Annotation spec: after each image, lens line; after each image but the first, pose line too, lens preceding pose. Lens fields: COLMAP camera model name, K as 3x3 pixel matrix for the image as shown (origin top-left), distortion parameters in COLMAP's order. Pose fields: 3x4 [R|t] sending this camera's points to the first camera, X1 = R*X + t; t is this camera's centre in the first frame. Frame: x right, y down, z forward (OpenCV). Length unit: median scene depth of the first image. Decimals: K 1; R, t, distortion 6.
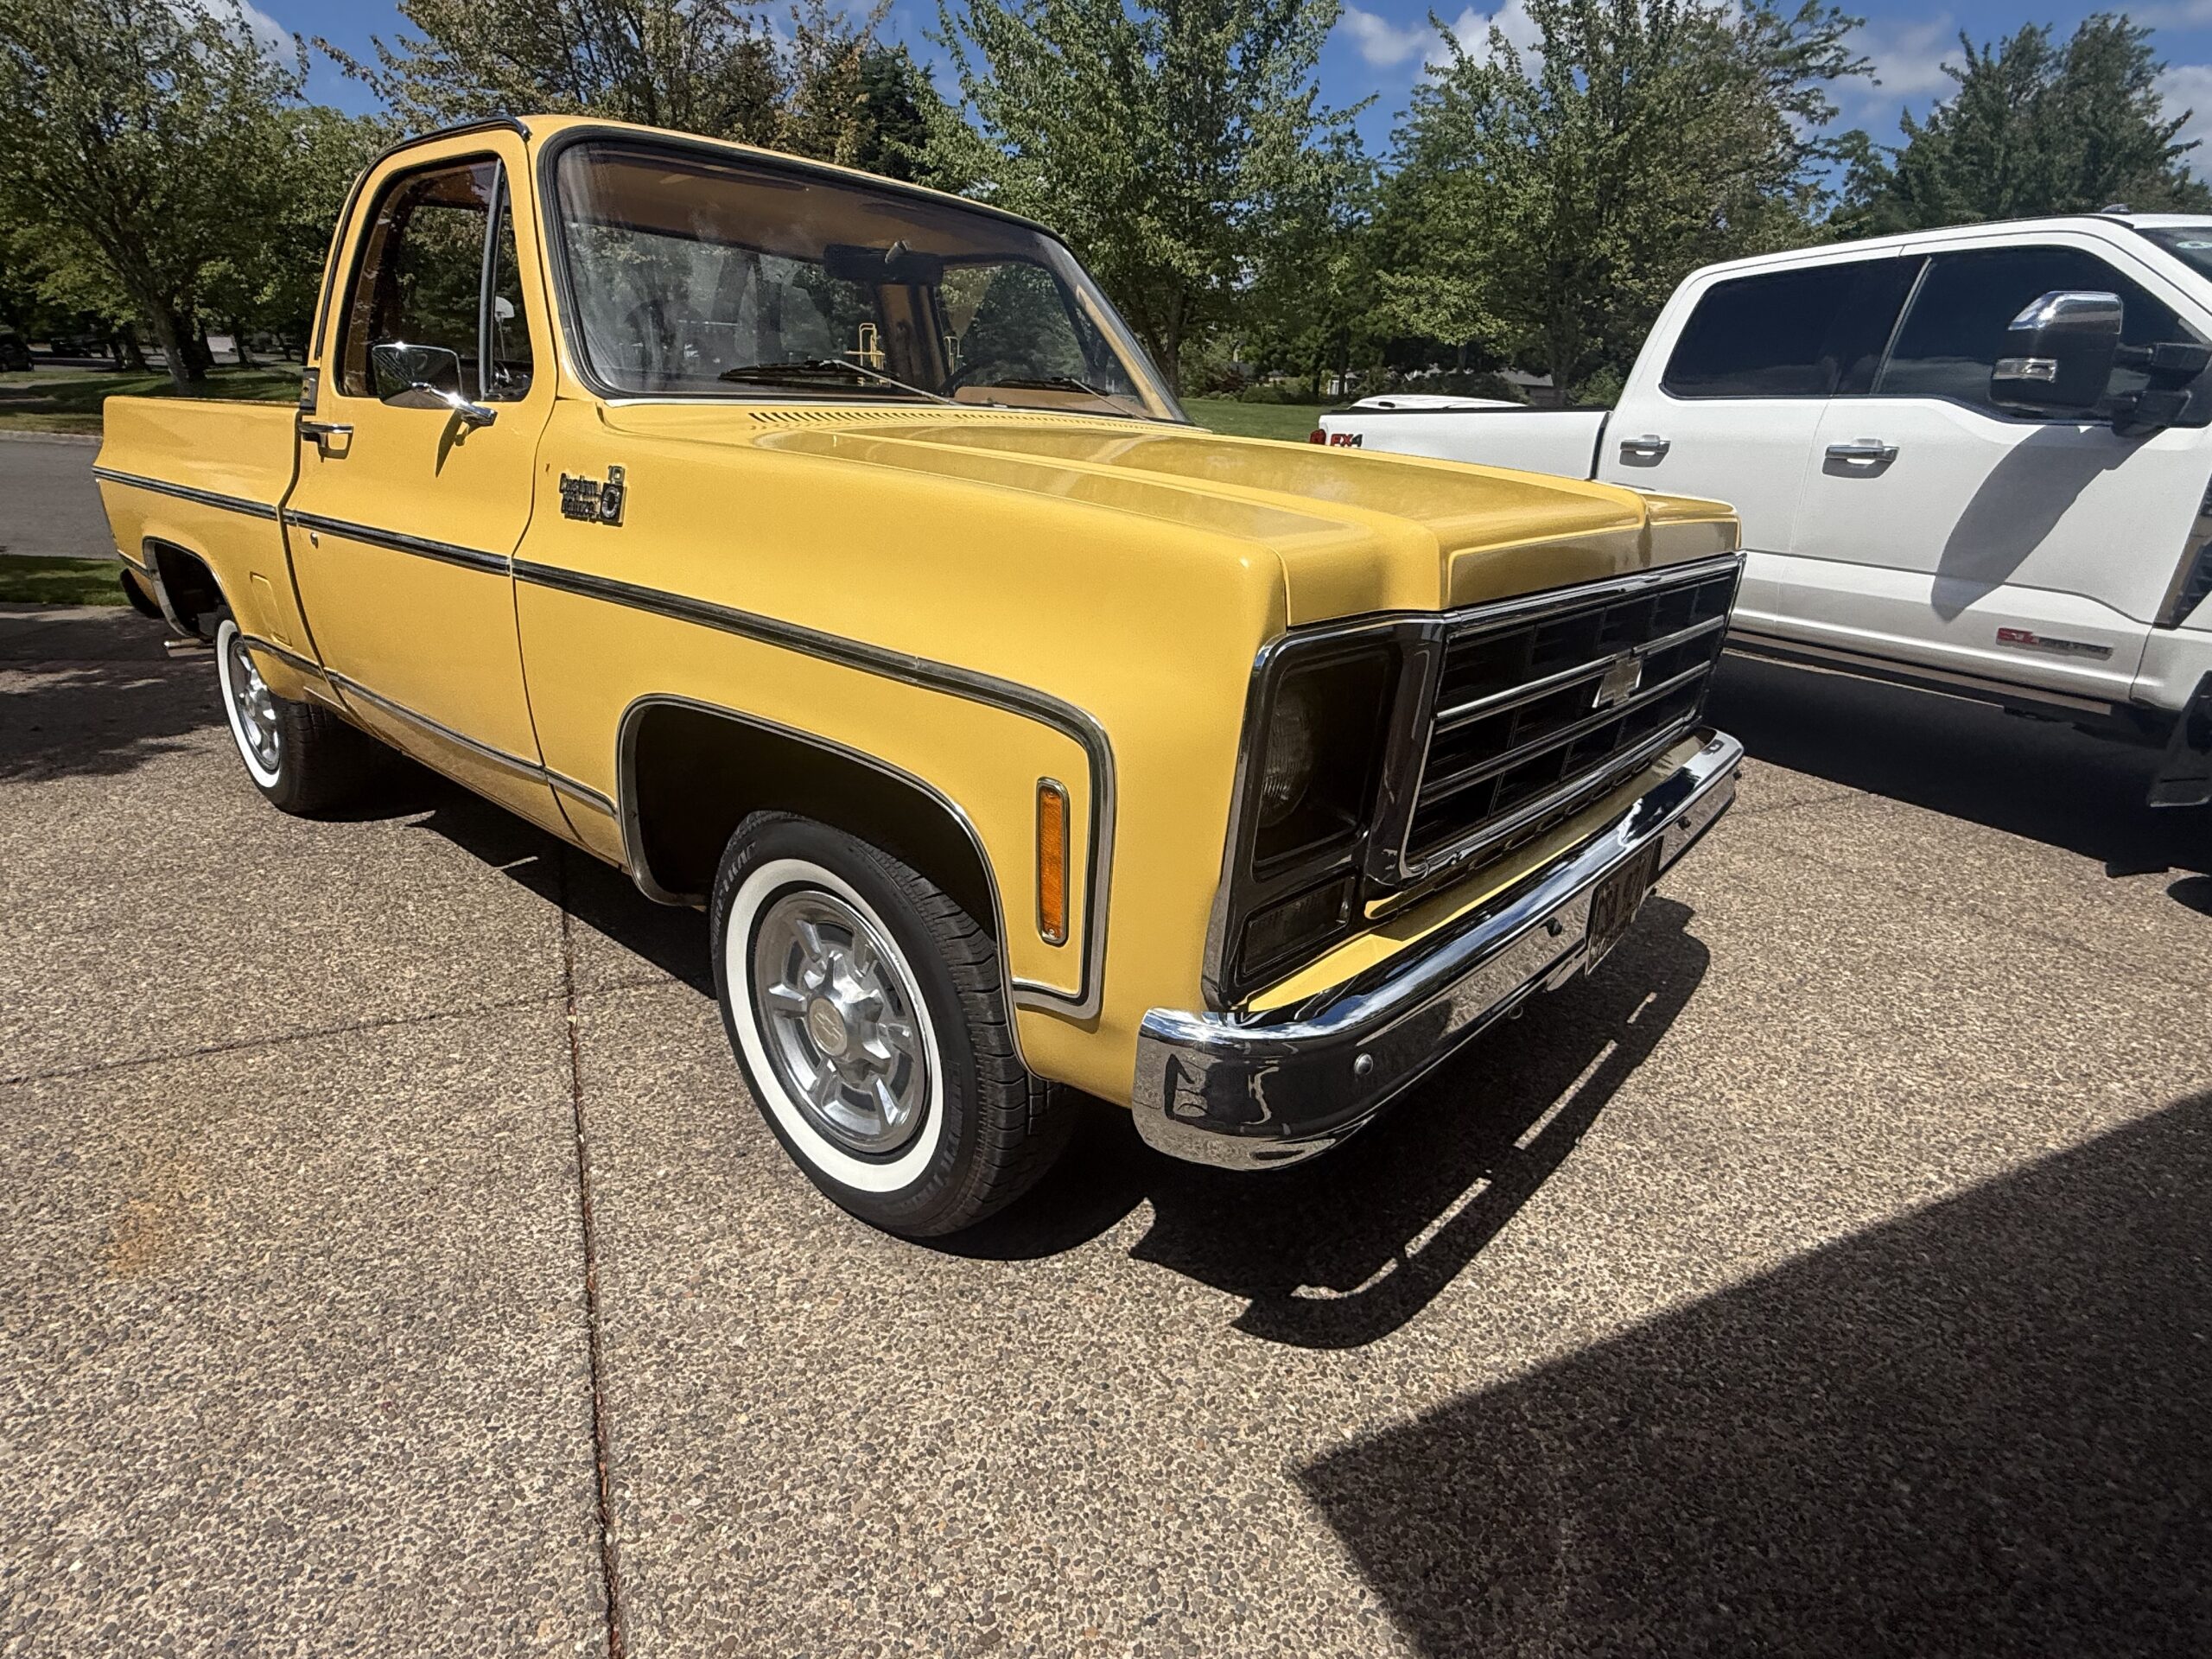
lens RADIAL K [[1129.7, 0, 1102.7], [0, 1129.7, 824.3], [0, 0, 1]] dist [-0.002054, -0.000790]
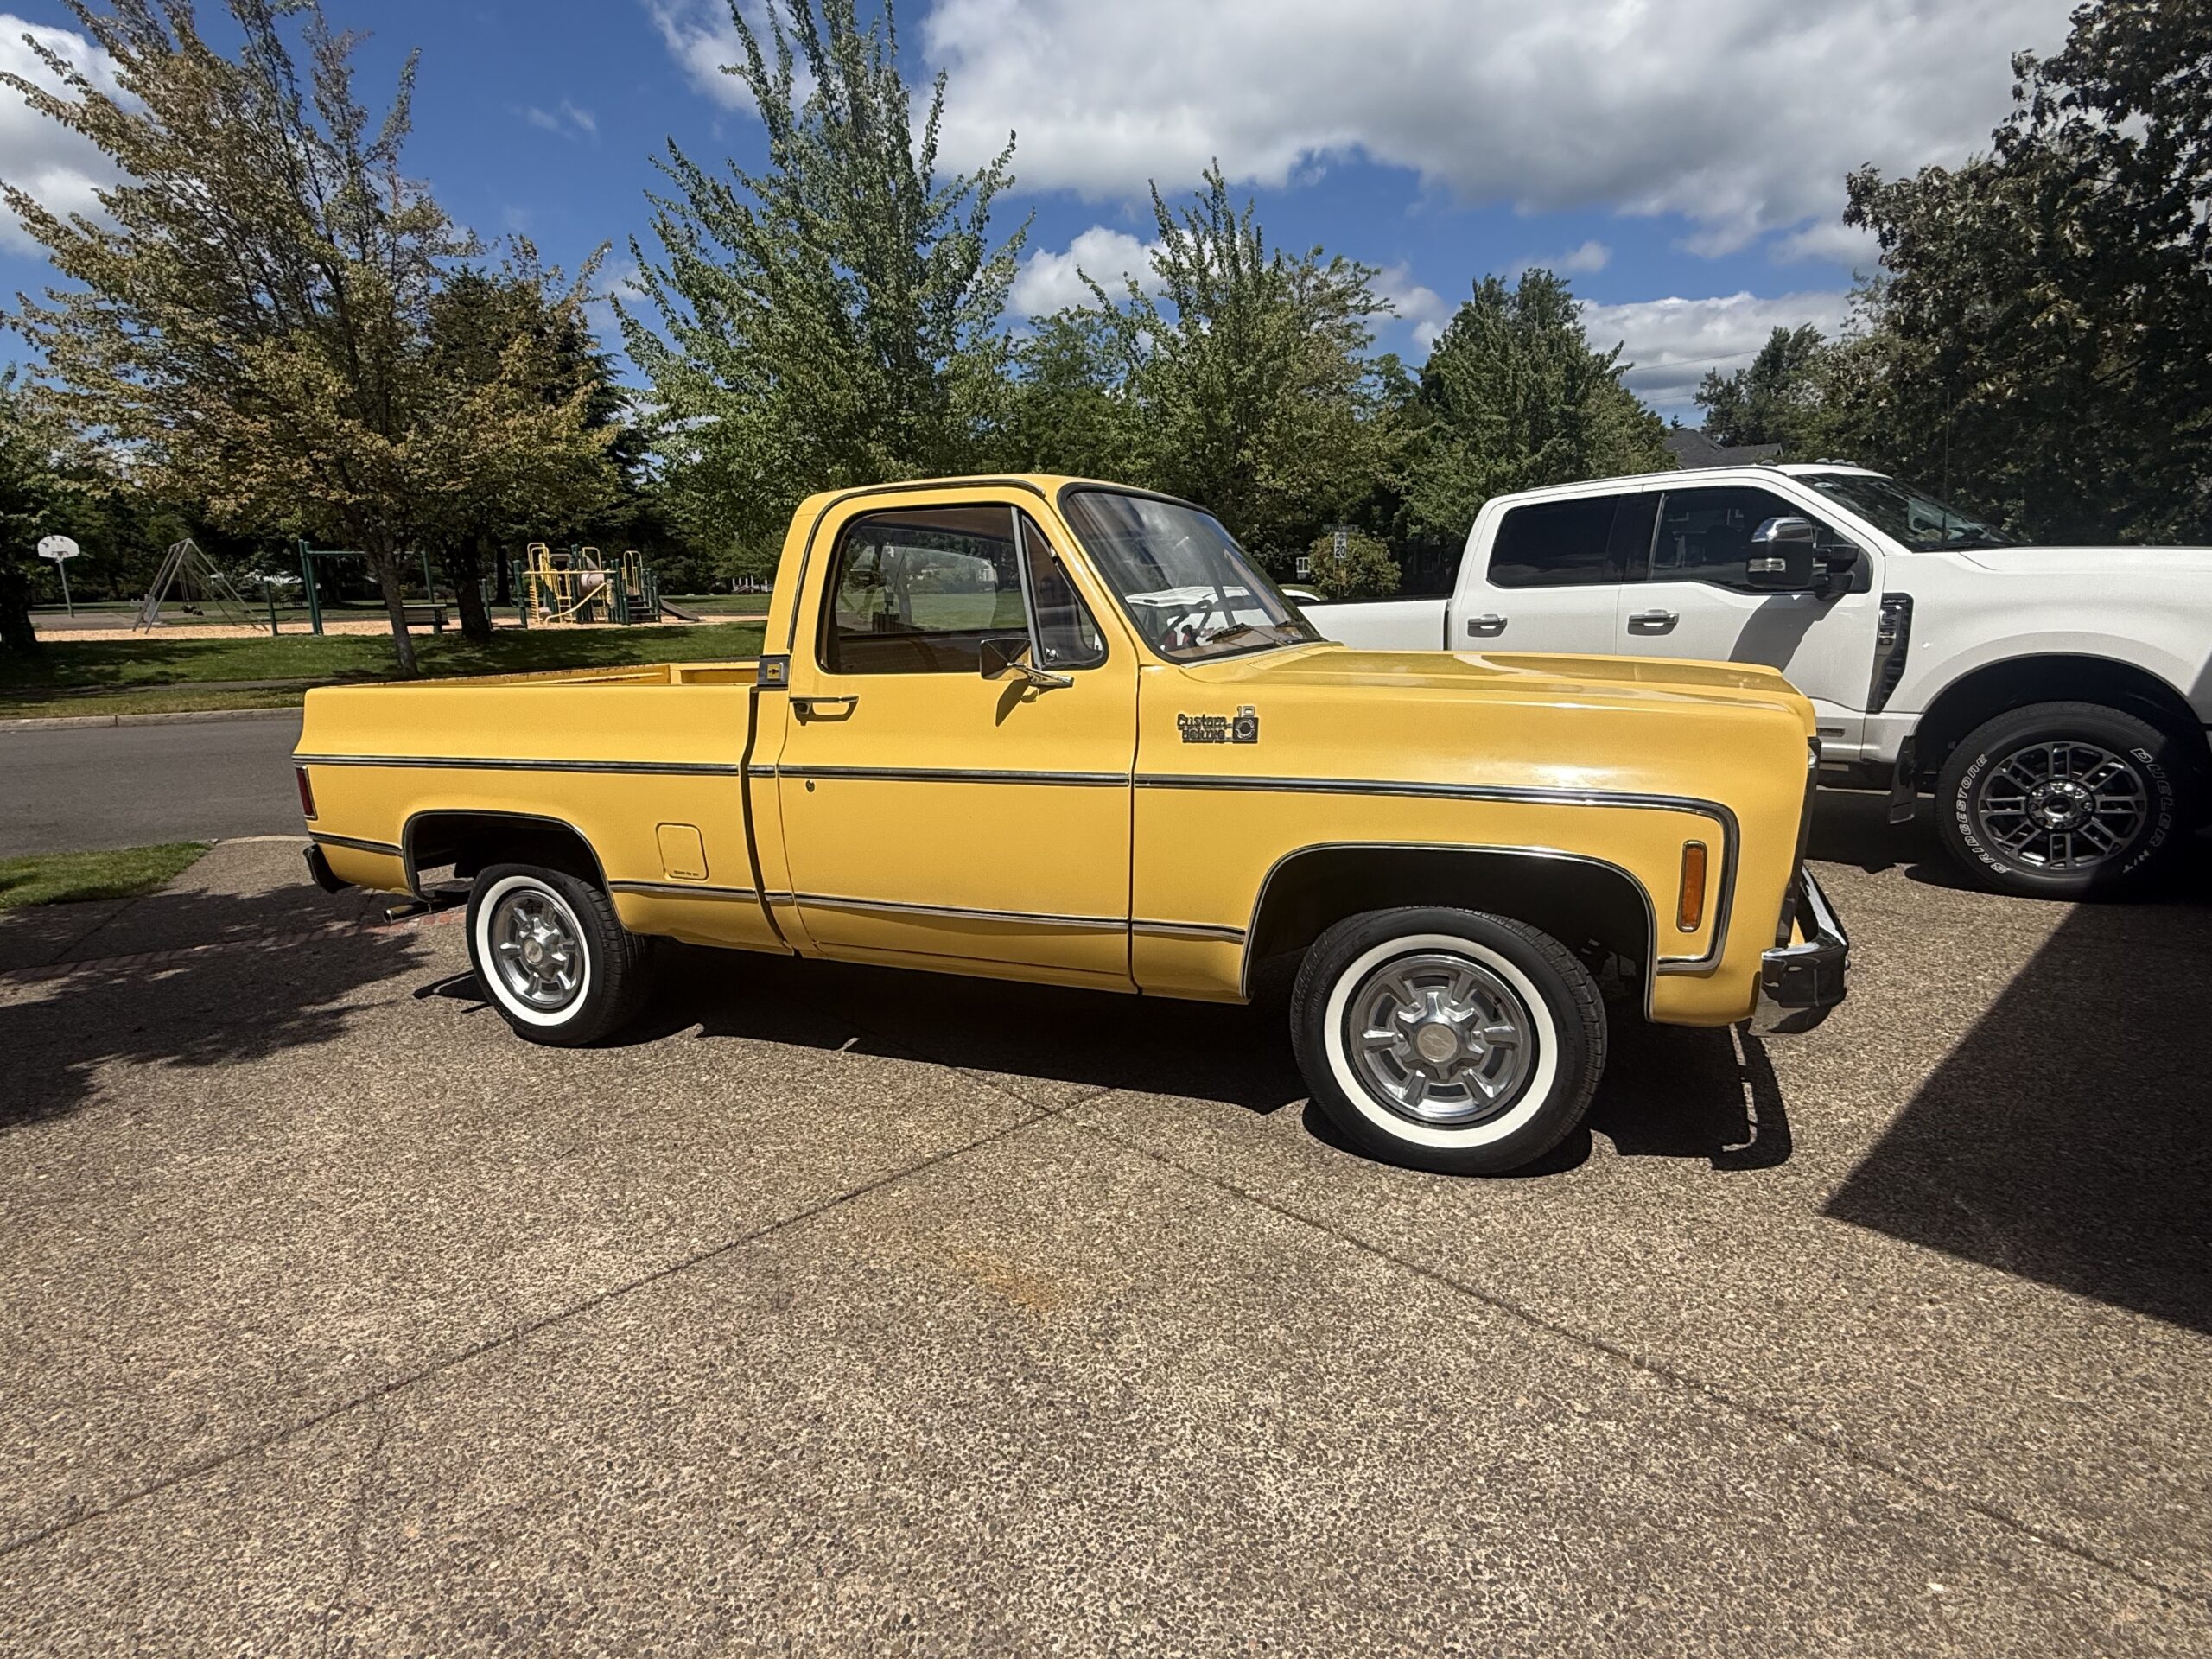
lens RADIAL K [[1125.2, 0, 1106.0], [0, 1125.2, 829.5], [0, 0, 1]] dist [0.000118, -0.001346]
pose [[0.951329, -0.125076, 0.281653, -0.714339], [0.164896, 0.978694, -0.122345, 0.004711], [-0.260349, 0.162833, 0.951685, -0.267212]]
